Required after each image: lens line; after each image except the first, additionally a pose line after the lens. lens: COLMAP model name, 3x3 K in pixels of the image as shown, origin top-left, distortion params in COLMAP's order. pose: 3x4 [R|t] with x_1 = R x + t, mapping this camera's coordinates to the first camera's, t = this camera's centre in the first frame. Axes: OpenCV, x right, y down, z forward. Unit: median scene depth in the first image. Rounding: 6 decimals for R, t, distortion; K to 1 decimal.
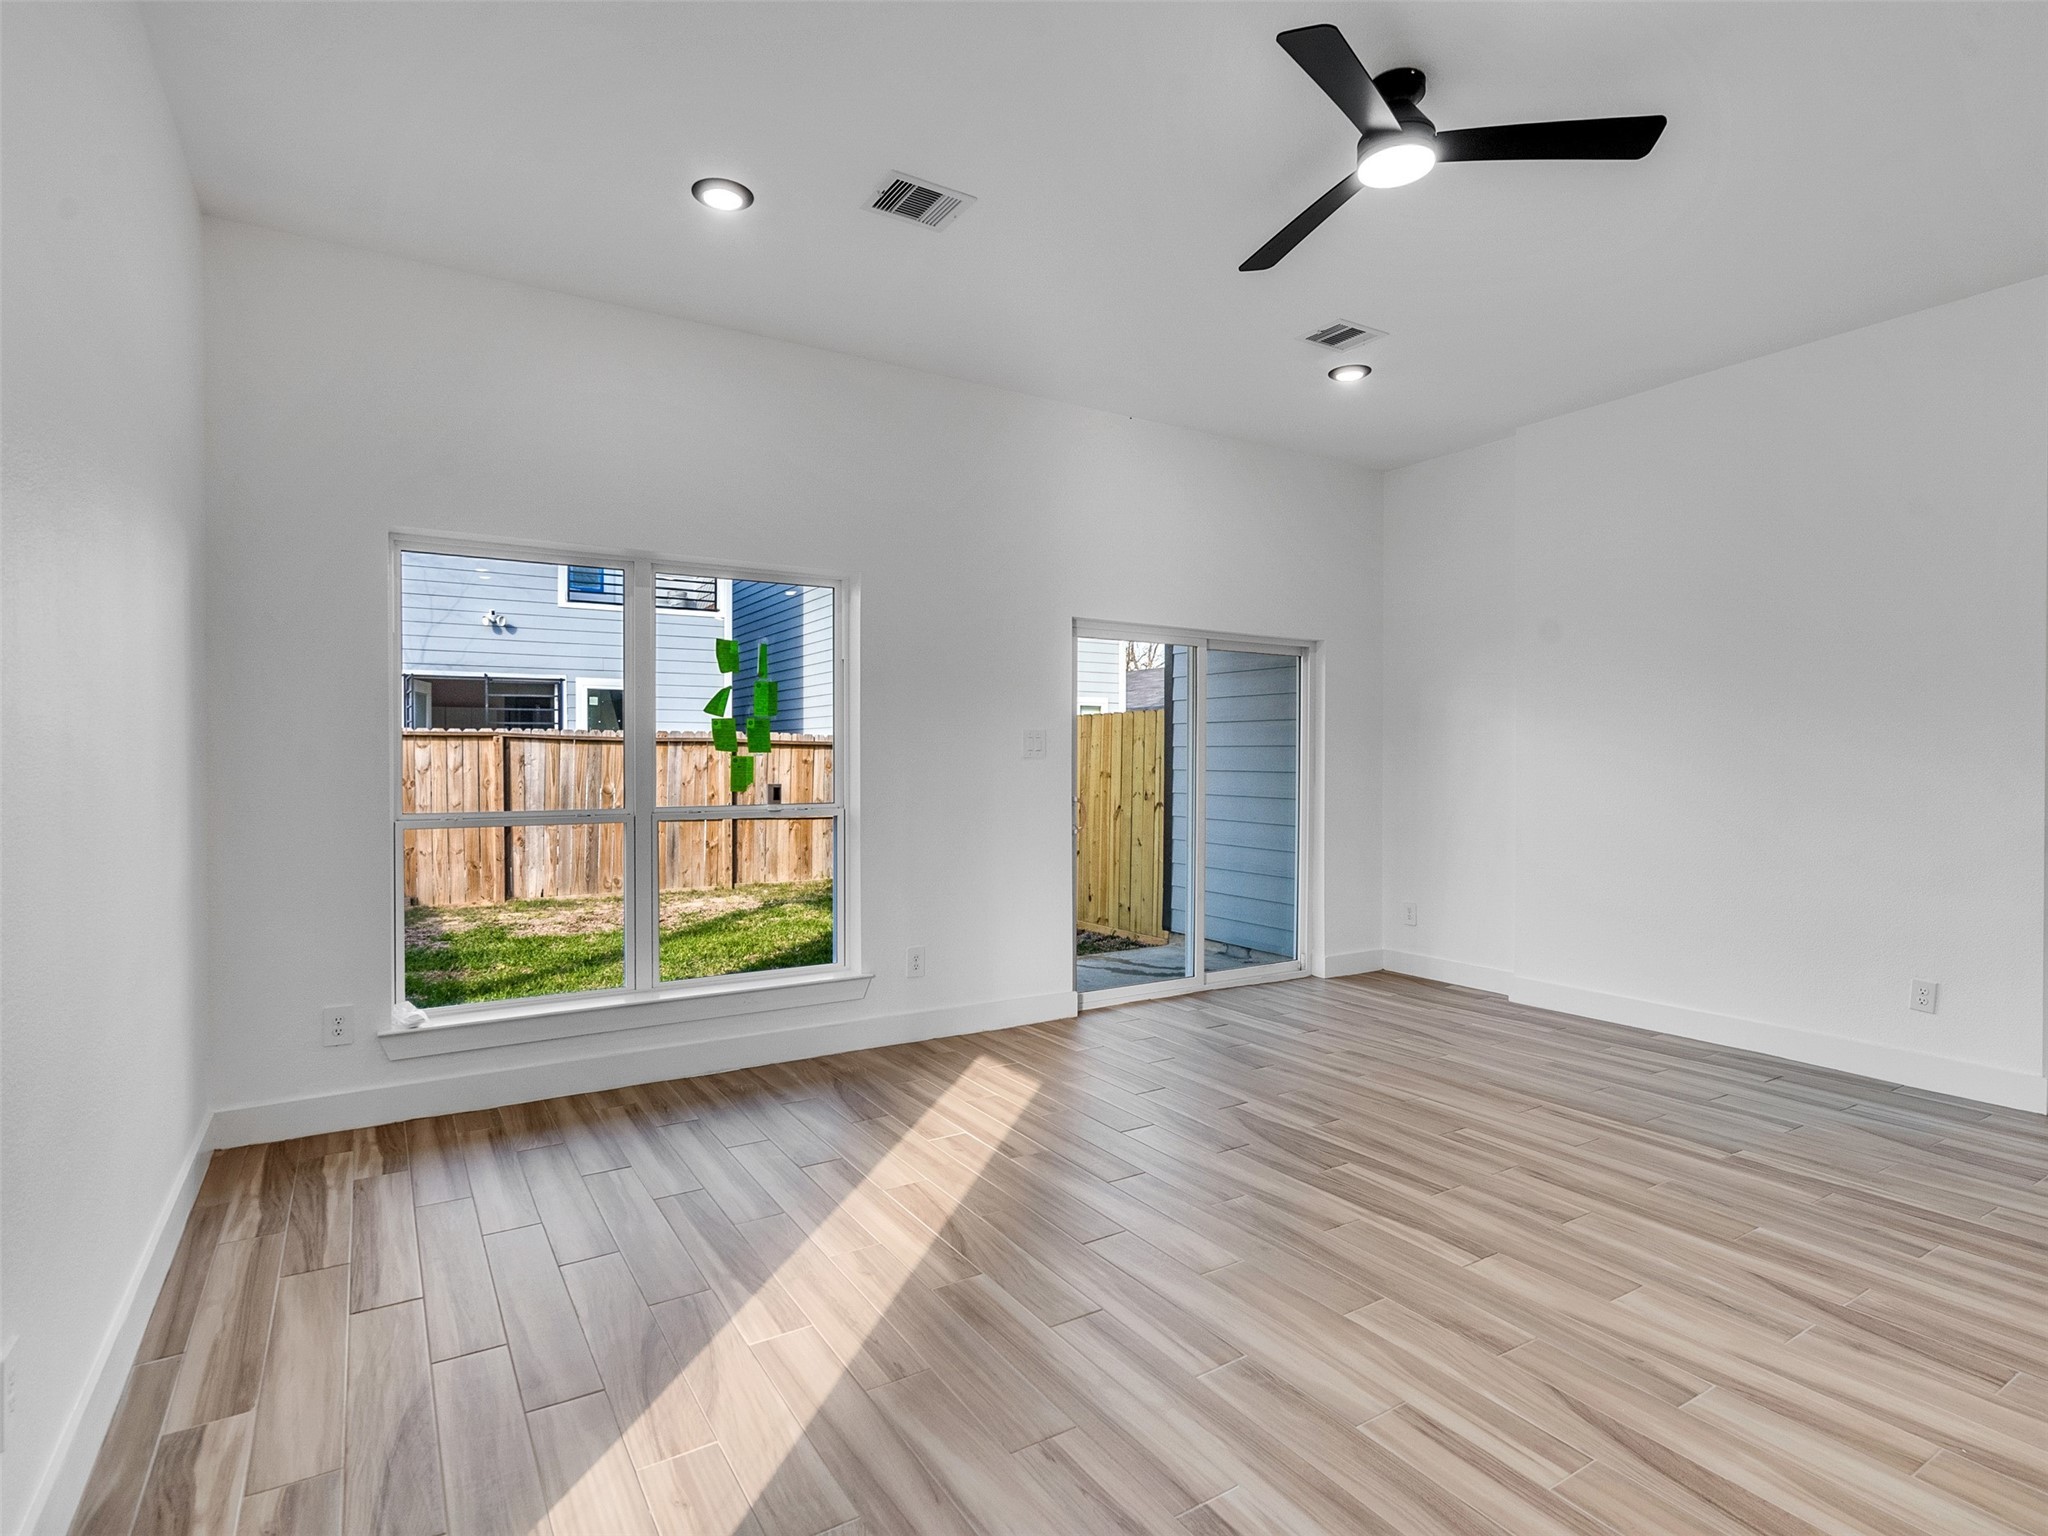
lens RADIAL K [[1043.9, 0, 1015.7], [0, 1043.9, 770.9], [0, 0, 1]] dist [-0.002352, 0.002053]
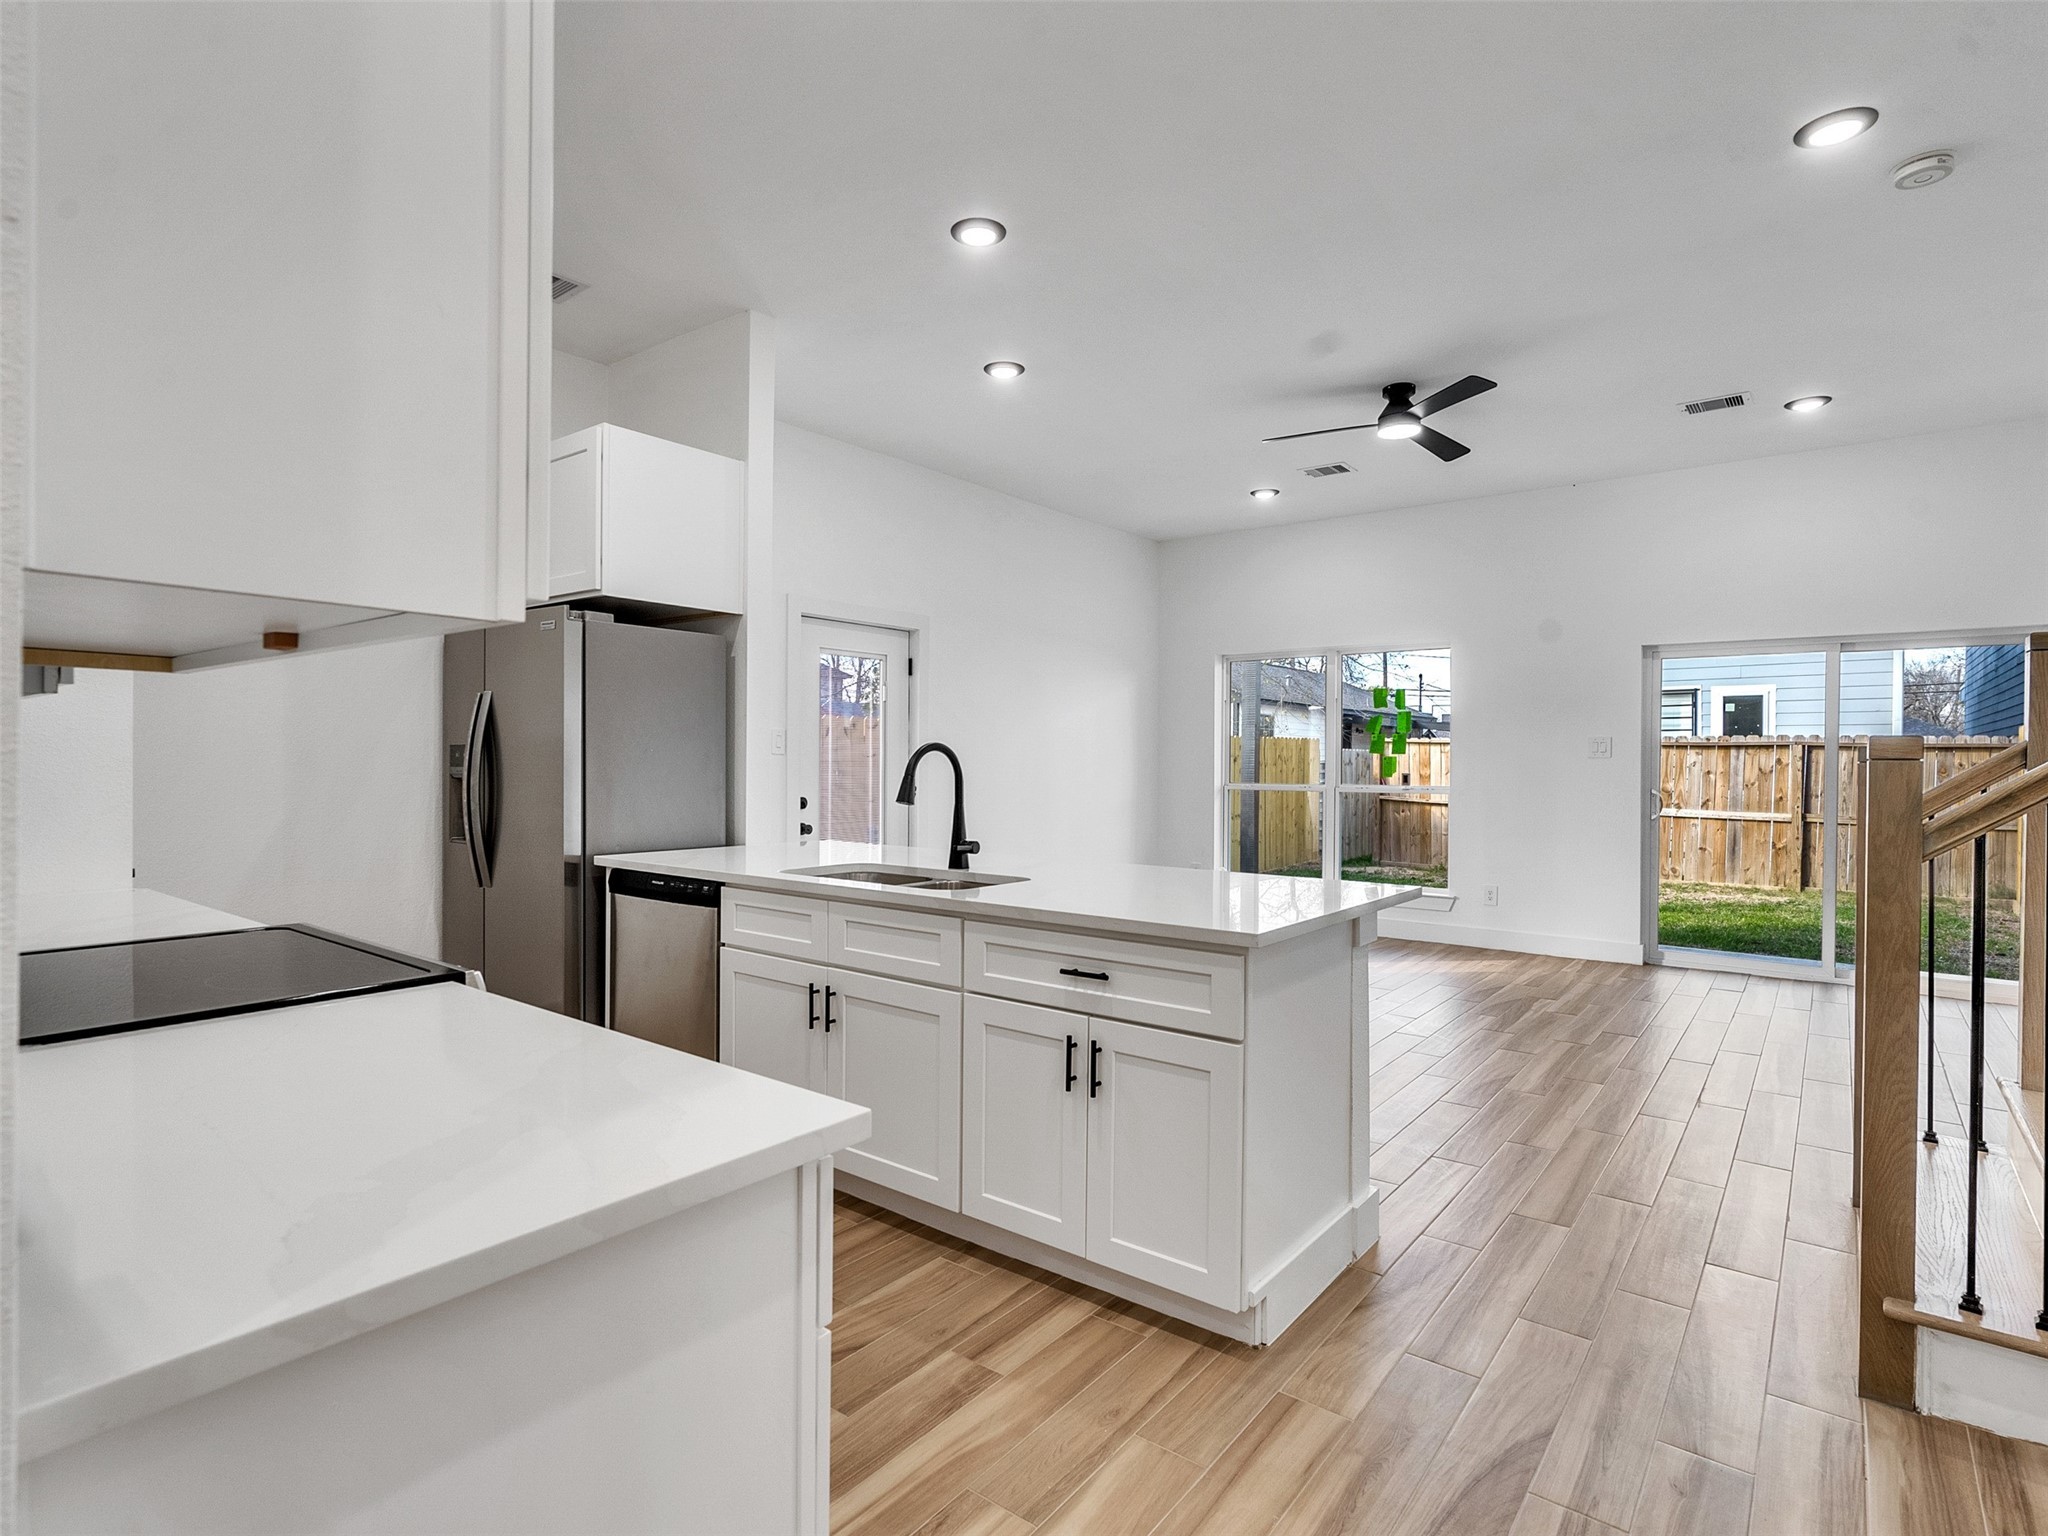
lens RADIAL K [[1043.9, 0, 988.6], [0, 1043.9, 765.9], [0, 0, 1]] dist [-0.002352, 0.002053]
pose [[0.321837, 0.005768, -0.946777, 1.379474], [-0.016044, 0.999871, 0.000637, 0.013232], [0.946659, 0.014985, 0.321888, -0.196260]]
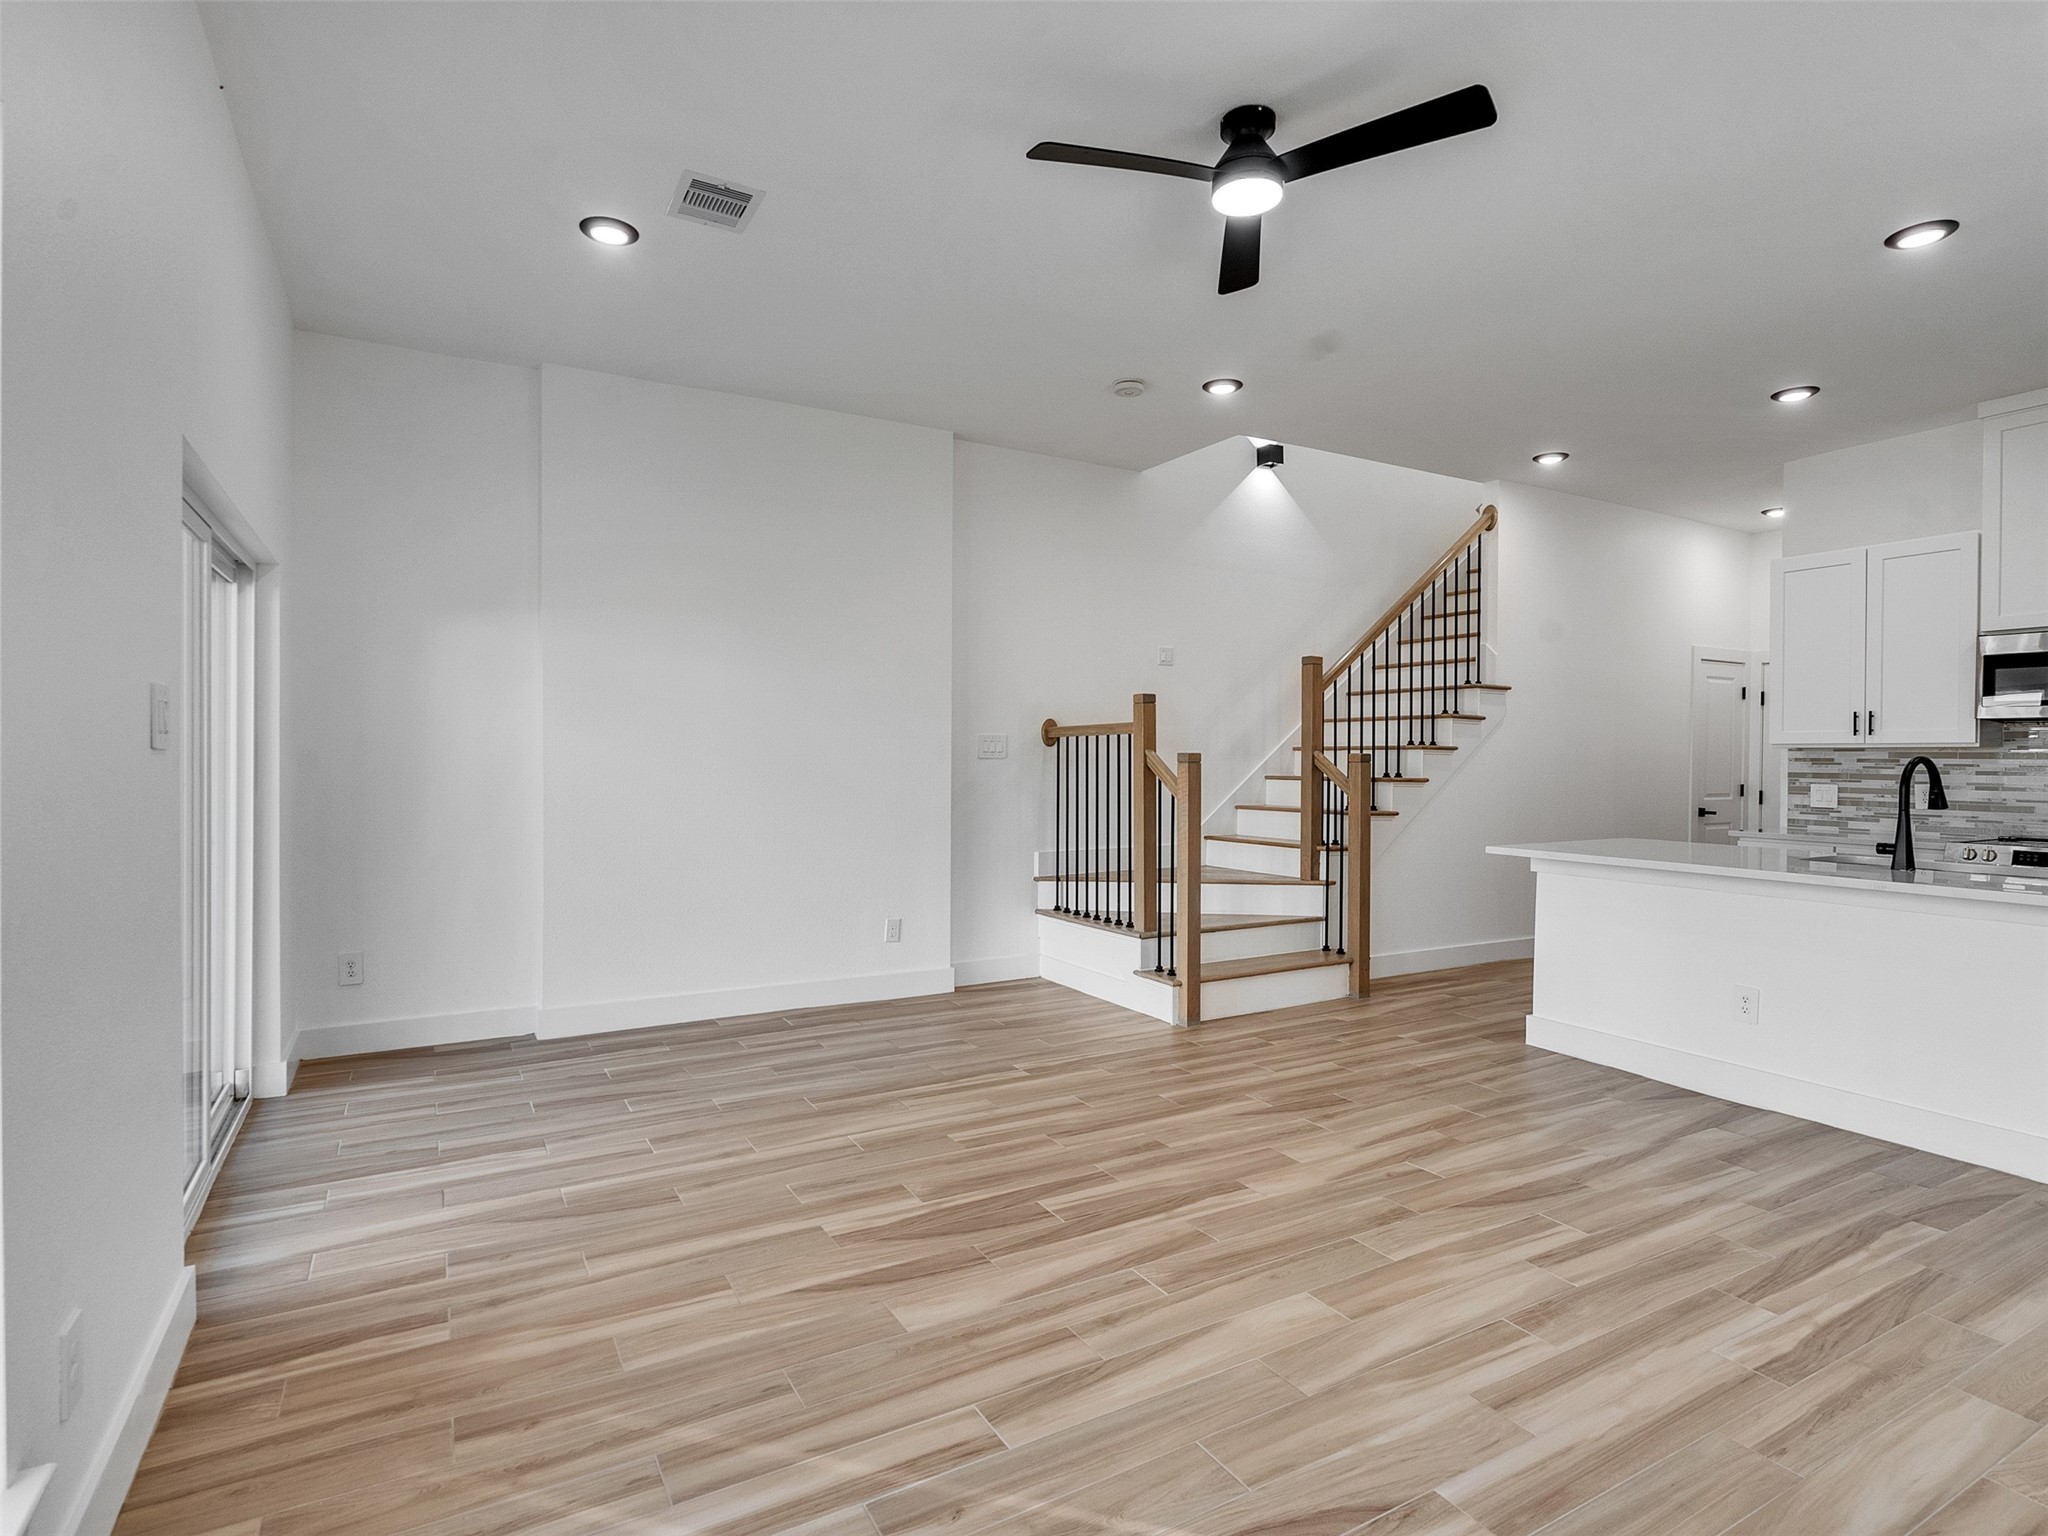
lens RADIAL K [[1043.9, 0, 1008.2], [0, 1043.9, 761.7], [0, 0, 1]] dist [-0.002352, 0.002053]
pose [[0.047856, -0.005379, 0.998840, -0.519949], [0.005217, 0.999973, 0.005135, -0.008261], [-0.998841, 0.004965, 0.047883, 0.876663]]
